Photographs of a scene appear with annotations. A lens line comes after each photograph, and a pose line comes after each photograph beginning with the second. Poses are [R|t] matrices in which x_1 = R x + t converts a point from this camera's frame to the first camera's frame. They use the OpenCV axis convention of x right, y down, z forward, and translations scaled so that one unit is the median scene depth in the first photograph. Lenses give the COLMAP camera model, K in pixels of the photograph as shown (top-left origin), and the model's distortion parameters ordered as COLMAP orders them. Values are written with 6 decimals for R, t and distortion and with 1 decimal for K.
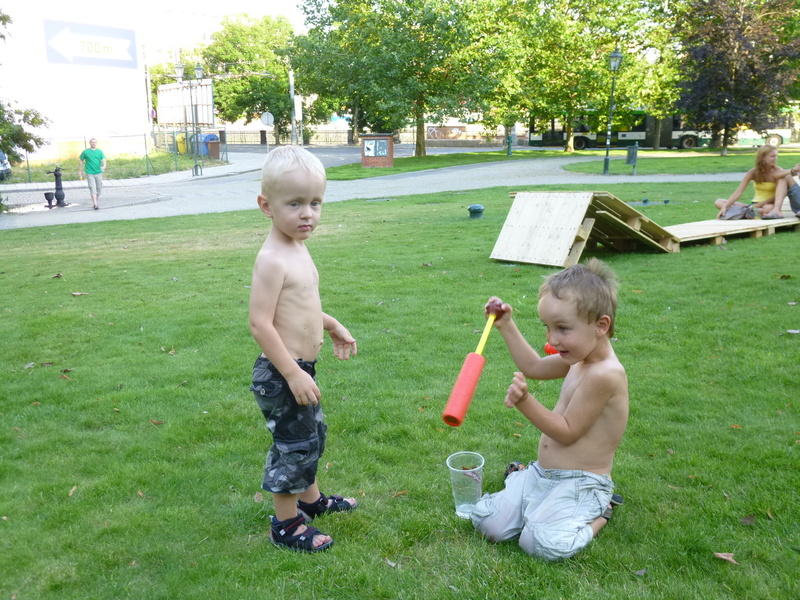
lens RADIAL K [[784.5, 0, 399.5], [0, 784.5, 299.6], [0, 0, 1]] dist [-0.093813, 0.000000]
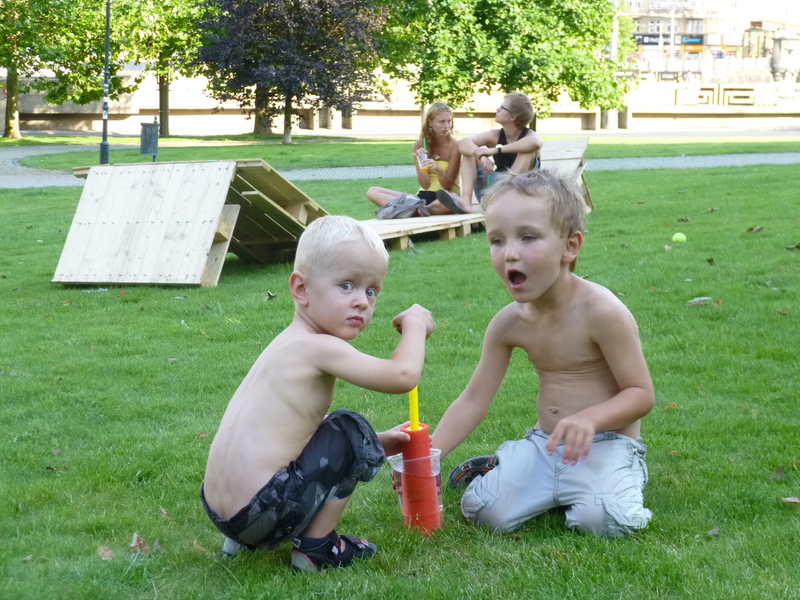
lens RADIAL K [[1436.1, 0, 401.5], [0, 1436.1, 301.5], [0, 0, 1]] dist [0.057229, 0.000000]
pose [[0.870846, -0.039516, 0.489964, -0.163890], [0.081408, 0.994593, -0.064476, 0.045882], [-0.484767, 0.096036, 0.869355, -0.024724]]
